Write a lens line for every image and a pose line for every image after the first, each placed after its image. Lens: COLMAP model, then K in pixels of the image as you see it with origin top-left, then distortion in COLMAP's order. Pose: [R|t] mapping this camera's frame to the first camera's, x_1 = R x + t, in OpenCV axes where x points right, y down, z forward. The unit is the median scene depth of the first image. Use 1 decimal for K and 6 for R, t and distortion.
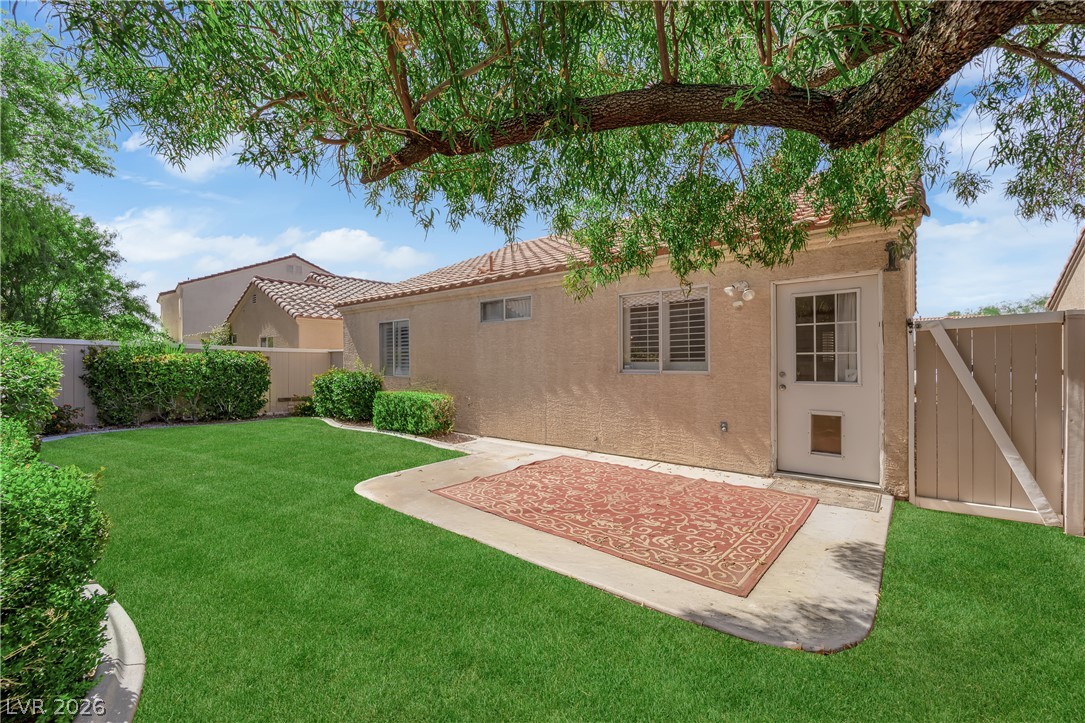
lens RADIAL K [[457.7, 0, 542.7], [0, 457.7, 361.2], [0, 0, 1]] dist [-0.018049, -0.001012]
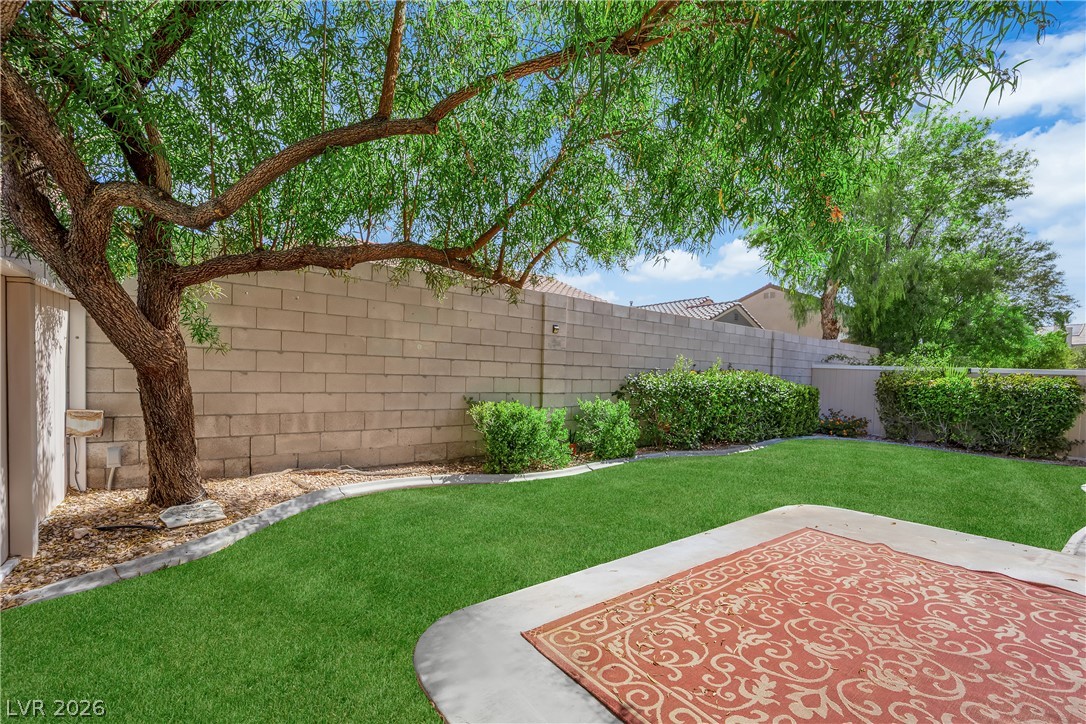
lens RADIAL K [[458.1, 0, 542.6], [0, 458.1, 361.9], [0, 0, 1]] dist [-0.018049, -0.001012]
pose [[-0.204728, -0.030057, -0.978357, 0.896951], [-0.030324, 0.999243, -0.024353, -0.000400], [0.978349, 0.024682, -0.205484, 0.819787]]
